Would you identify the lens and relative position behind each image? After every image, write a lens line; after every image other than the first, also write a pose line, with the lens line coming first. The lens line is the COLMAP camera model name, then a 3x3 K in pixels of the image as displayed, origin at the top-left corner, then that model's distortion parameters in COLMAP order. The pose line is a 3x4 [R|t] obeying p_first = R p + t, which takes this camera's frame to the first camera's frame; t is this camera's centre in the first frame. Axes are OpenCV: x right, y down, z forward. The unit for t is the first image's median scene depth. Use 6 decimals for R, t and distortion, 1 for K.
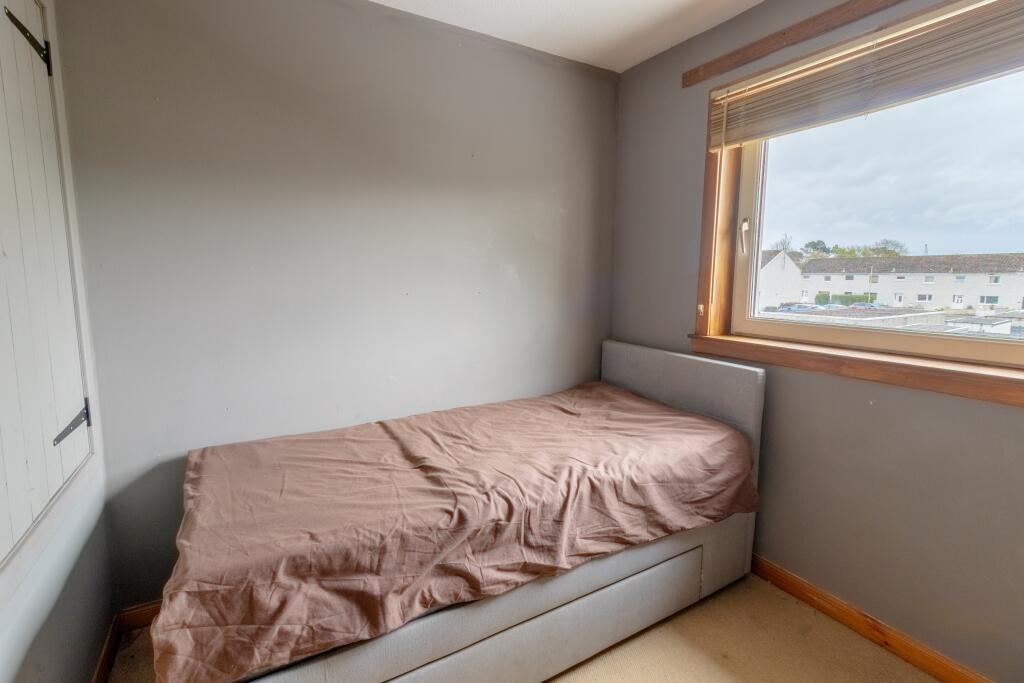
lens RADIAL K [[467.0, 0, 509.8], [0, 467.0, 334.8], [0, 0, 1]] dist [0.001042, 0.003302]
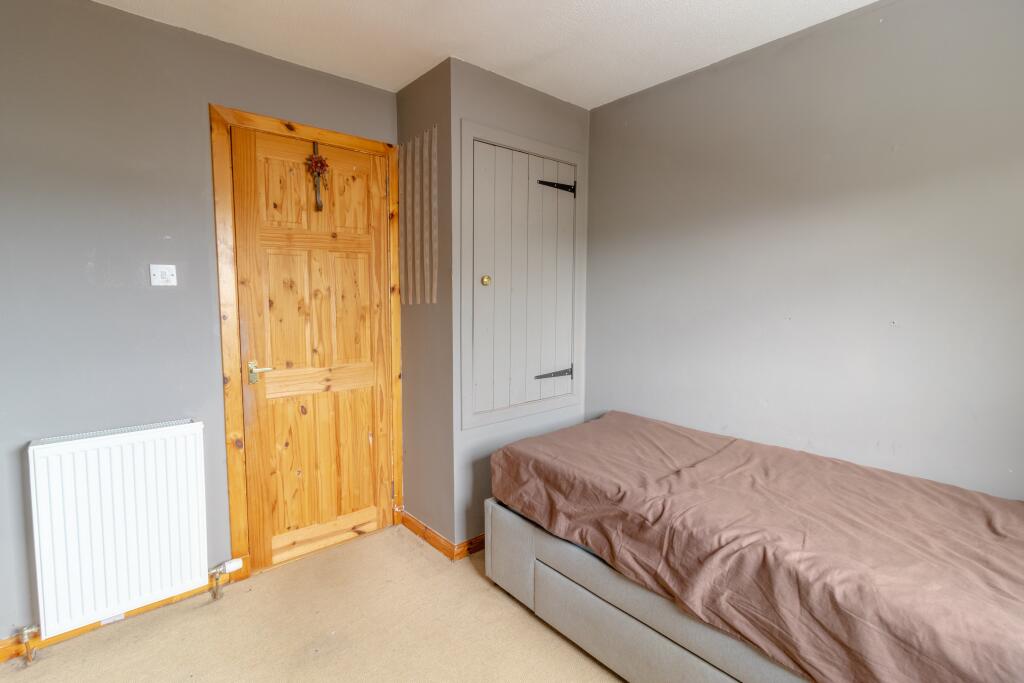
lens RADIAL K [[467.0, 0, 511.6], [0, 467.0, 339.7], [0, 0, 1]] dist [0.001042, 0.003302]
pose [[0.195480, 0.088497, -0.976707, 0.921139], [-0.129104, 0.989575, 0.063824, -0.051359], [0.972173, 0.113620, 0.204867, 0.398633]]
